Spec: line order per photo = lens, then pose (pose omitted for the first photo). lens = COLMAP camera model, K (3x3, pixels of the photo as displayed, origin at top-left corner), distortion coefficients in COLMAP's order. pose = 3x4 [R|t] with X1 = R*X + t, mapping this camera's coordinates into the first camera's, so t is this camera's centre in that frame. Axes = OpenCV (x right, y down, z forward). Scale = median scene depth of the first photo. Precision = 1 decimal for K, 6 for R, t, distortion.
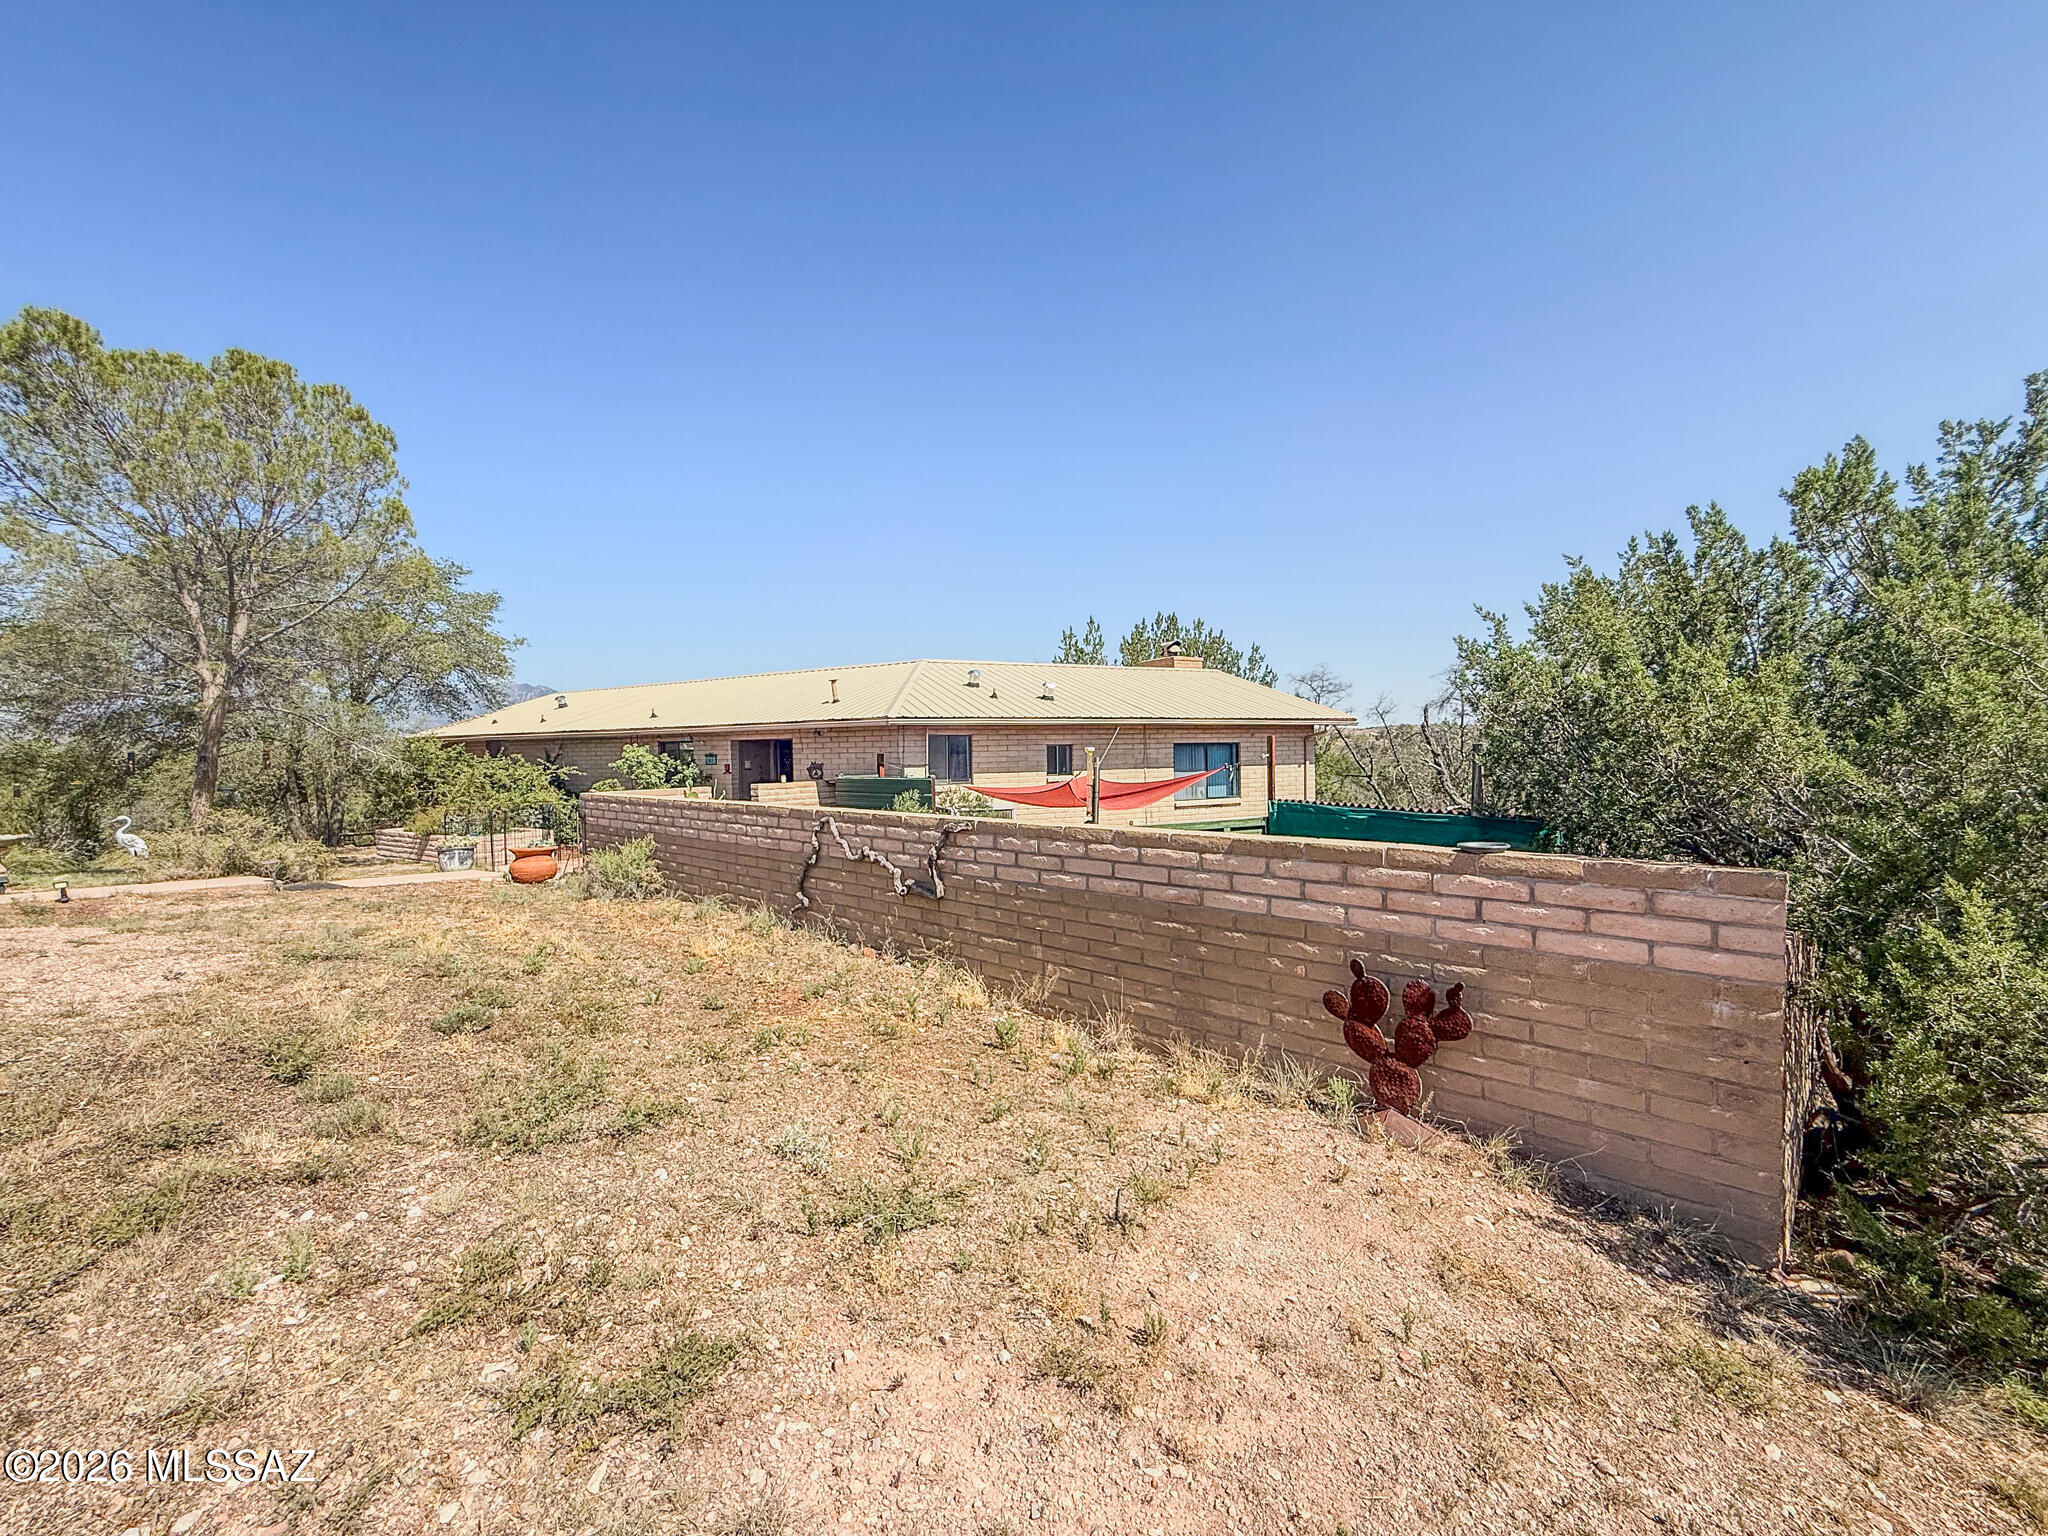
lens RADIAL K [[874.4, 0, 1042.5], [0, 874.4, 768.6], [0, 0, 1]] dist [0.003524, -0.001517]
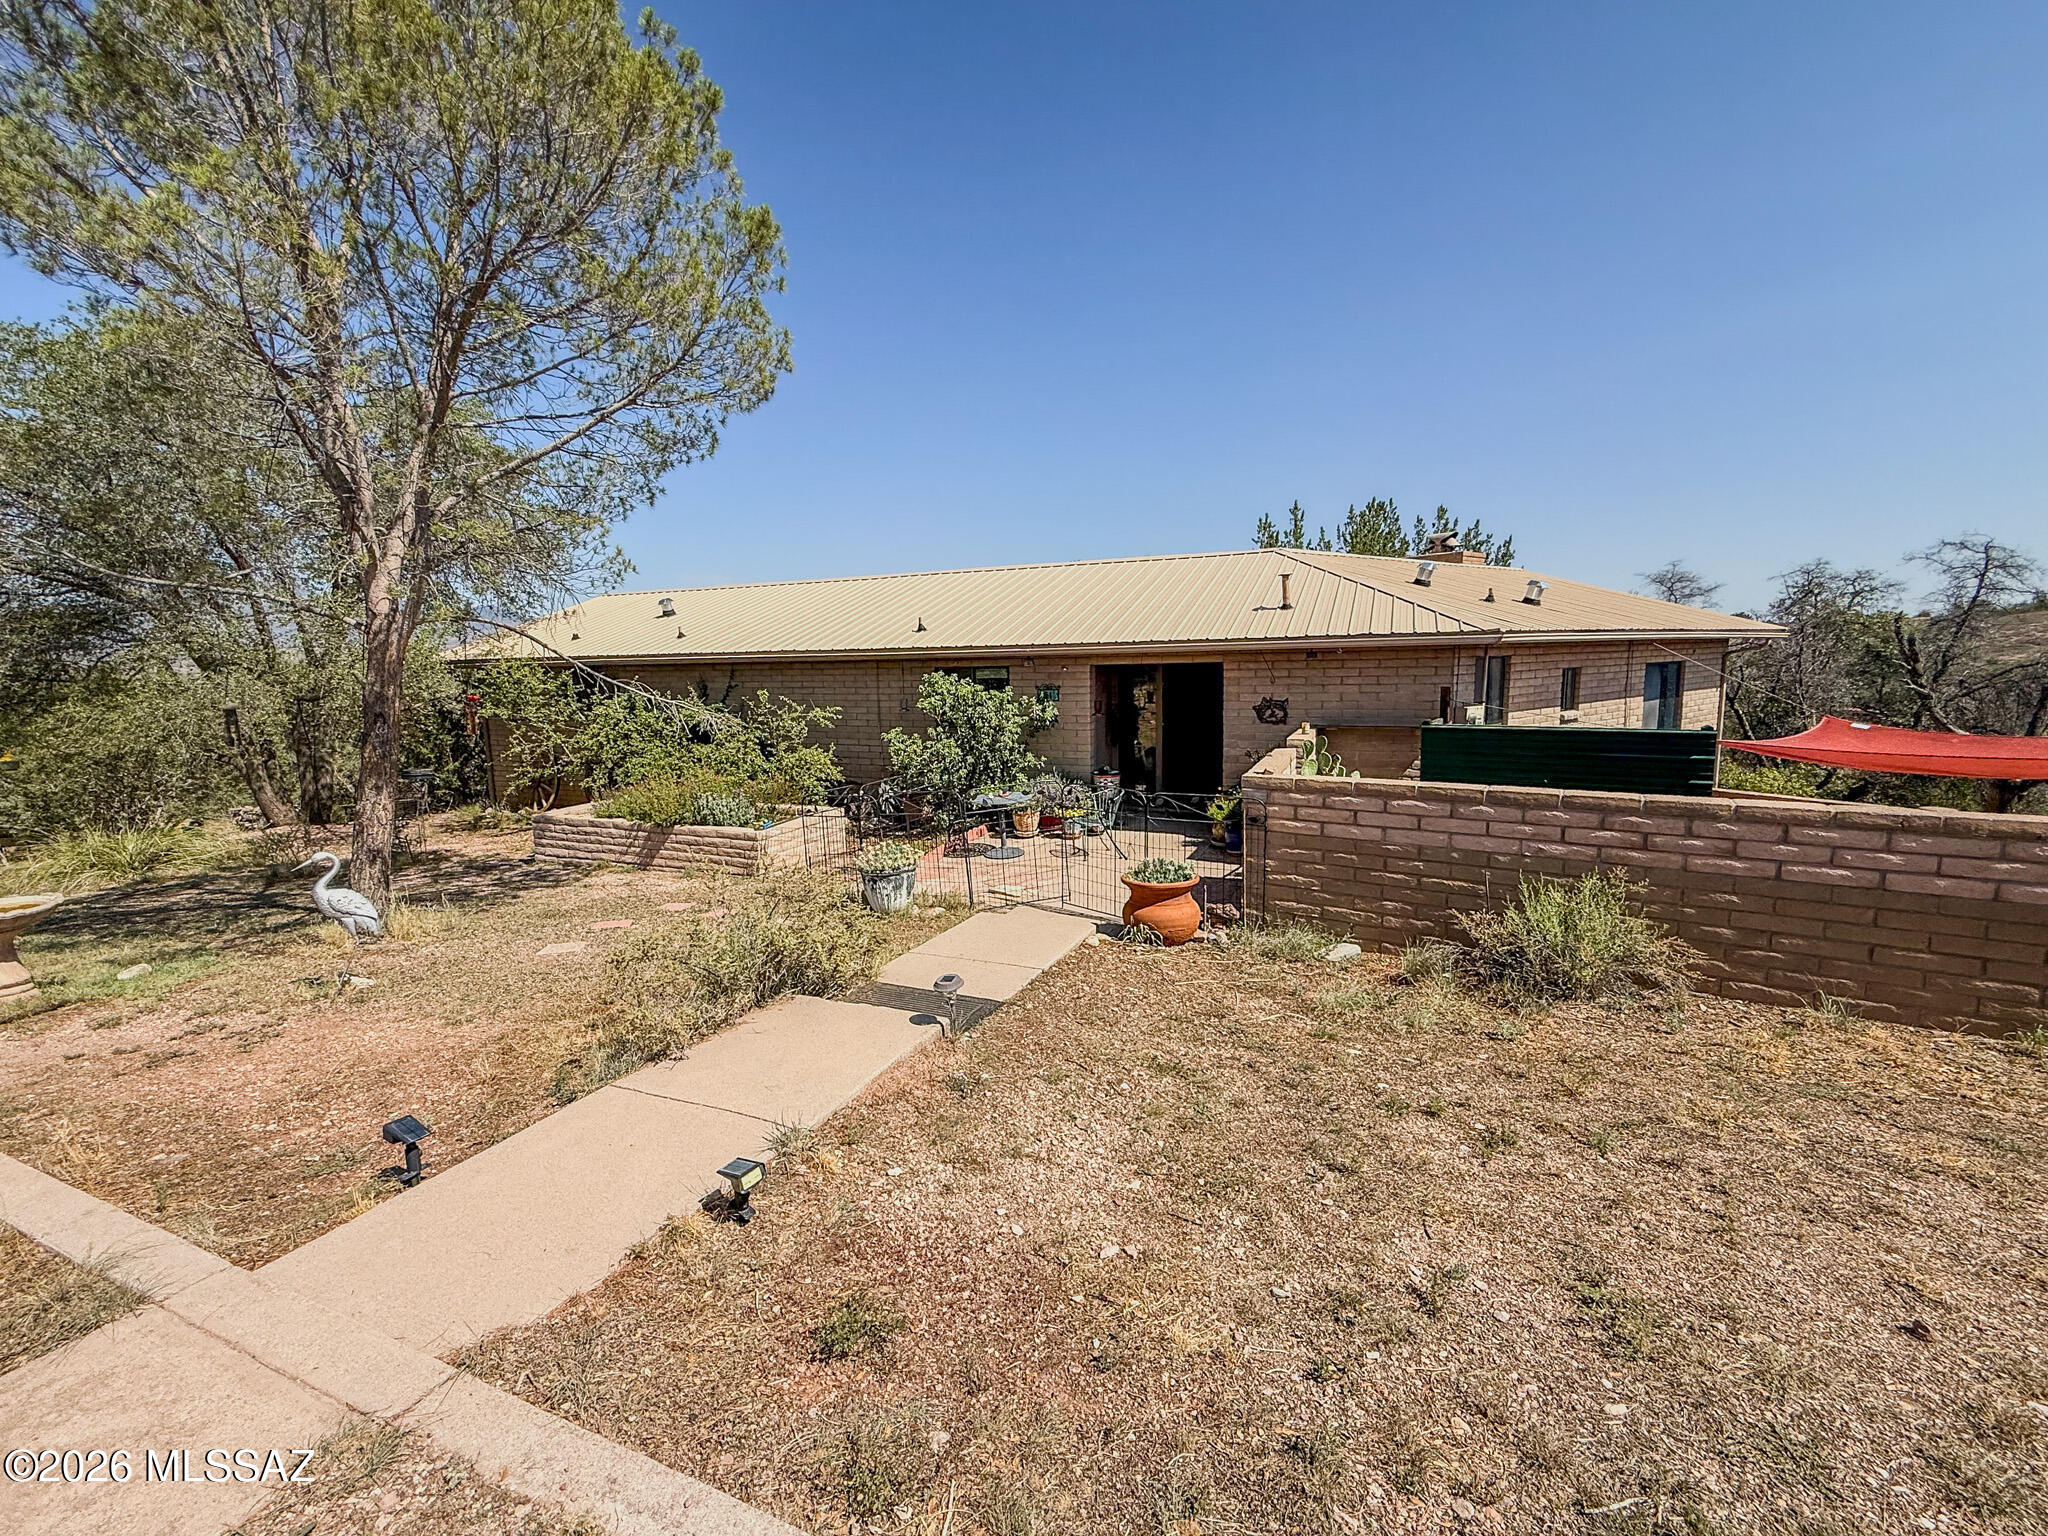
lens RADIAL K [[874.4, 0, 1031.3], [0, 874.4, 777.9], [0, 0, 1]] dist [0.003524, -0.001517]
pose [[0.985413, -0.031138, 0.167305, -0.554542], [0.011565, 0.993098, 0.116713, -0.027135], [-0.169785, -0.113076, 0.978972, 0.354388]]
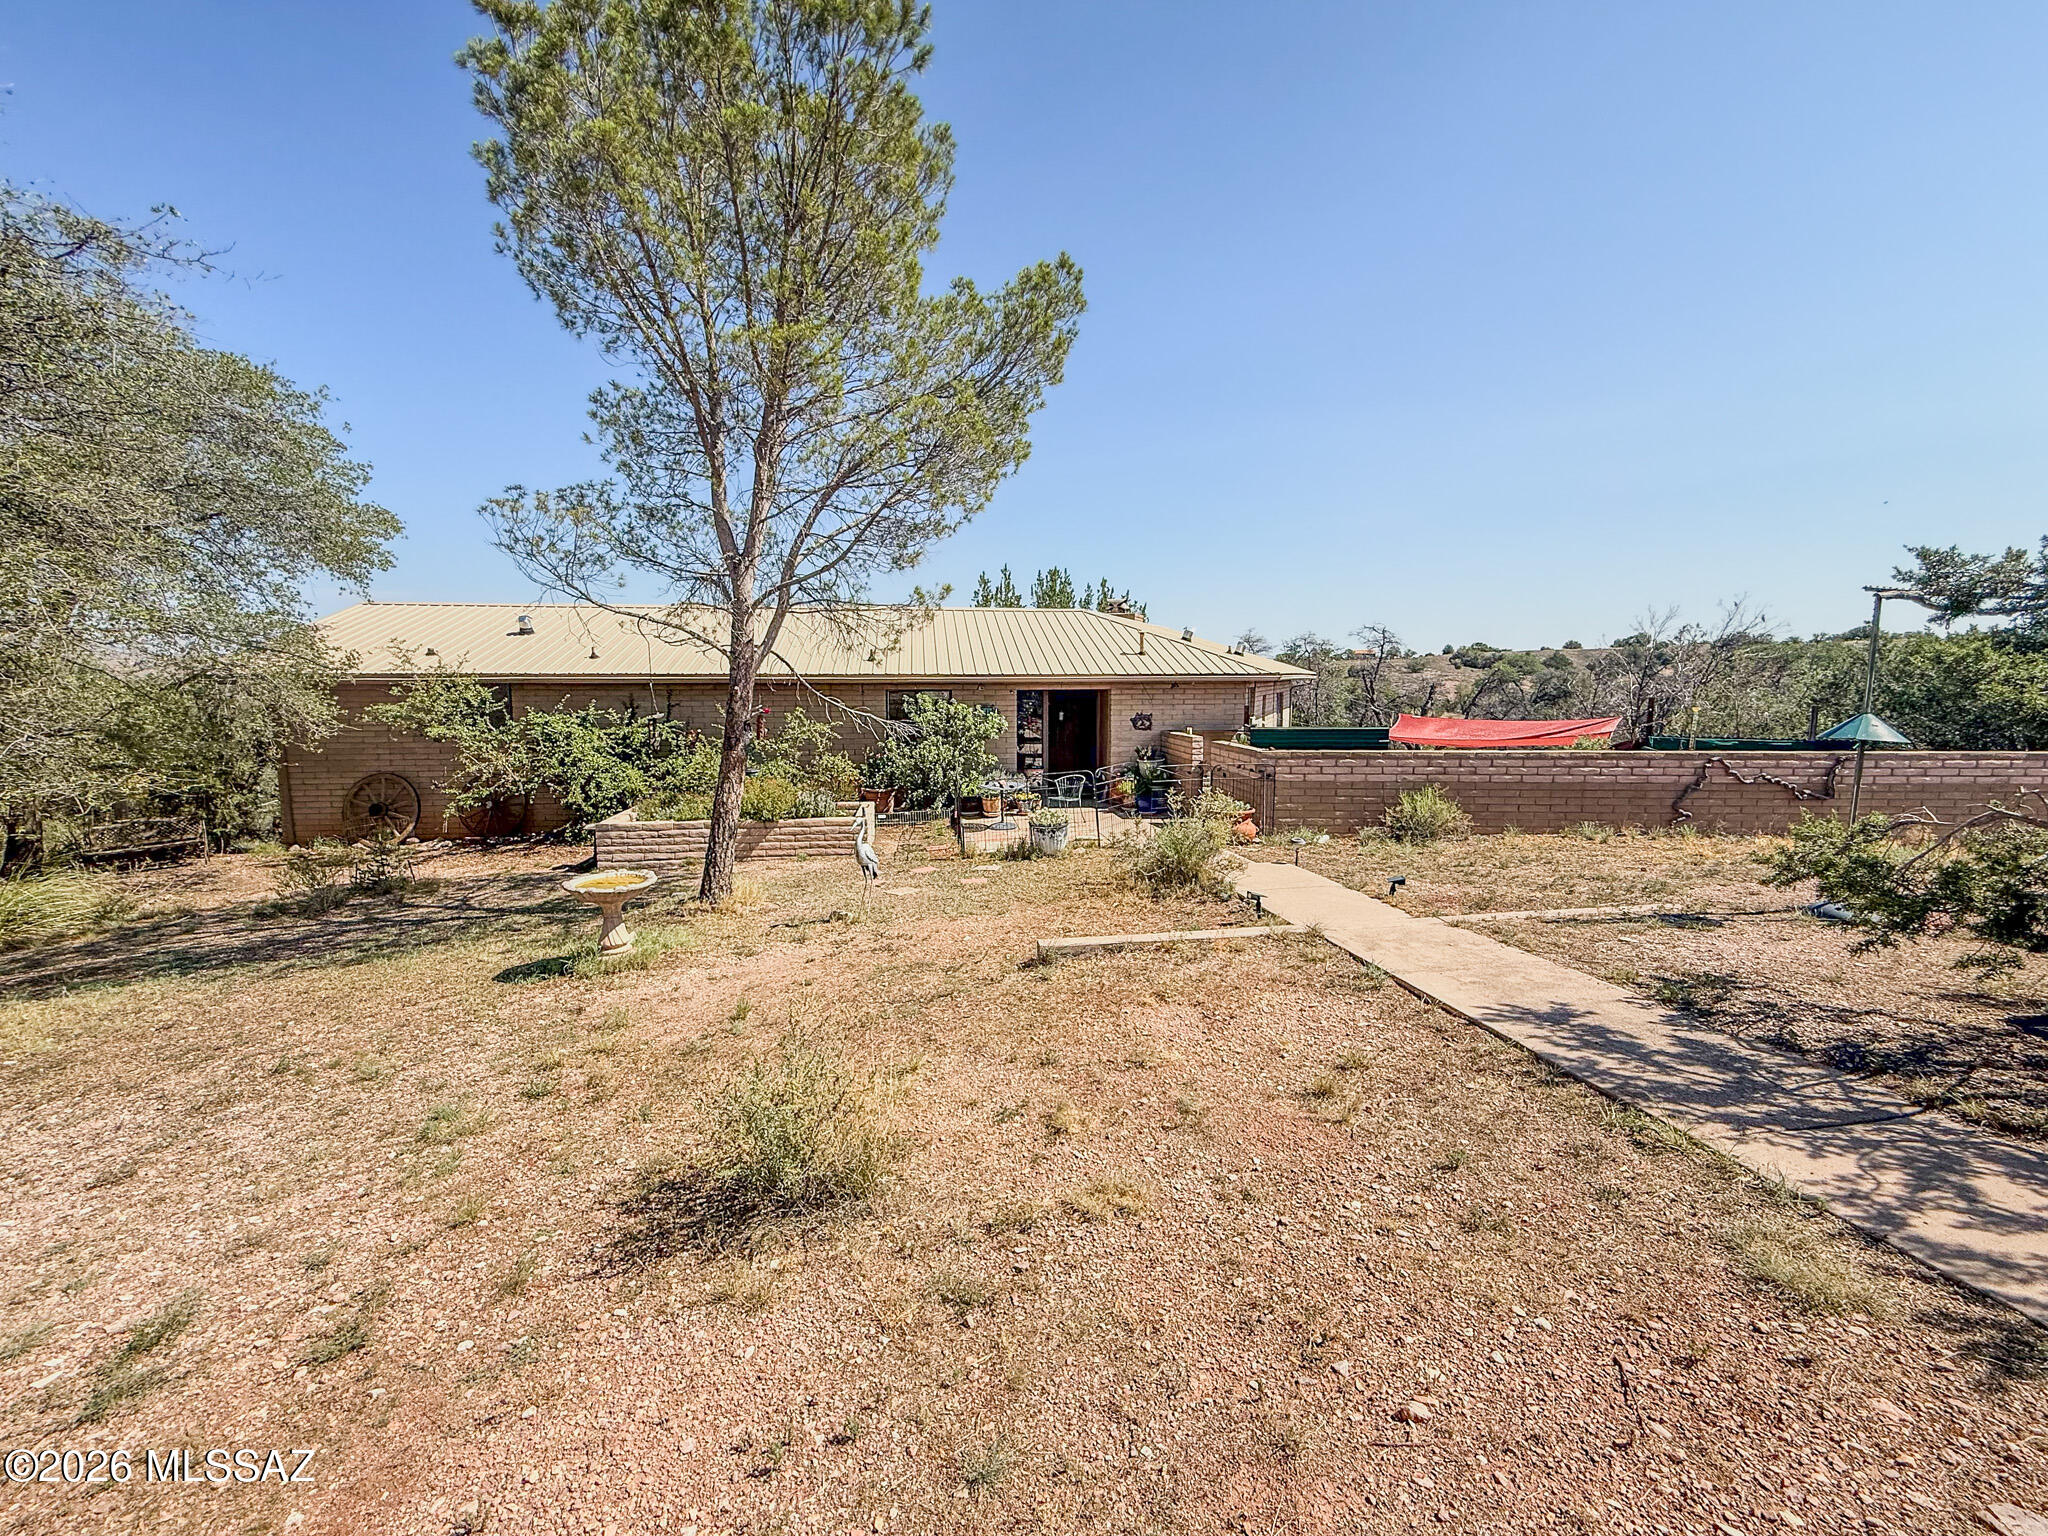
lens RADIAL K [[874.4, 0, 1023.7], [0, 874.4, 770.2], [0, 0, 1]] dist [0.003524, -0.001517]
pose [[0.748550, -0.058372, 0.660504, -1.039481], [0.004637, 0.996554, 0.082814, -0.026225], [-0.663062, -0.058928, 0.746241, 0.315043]]
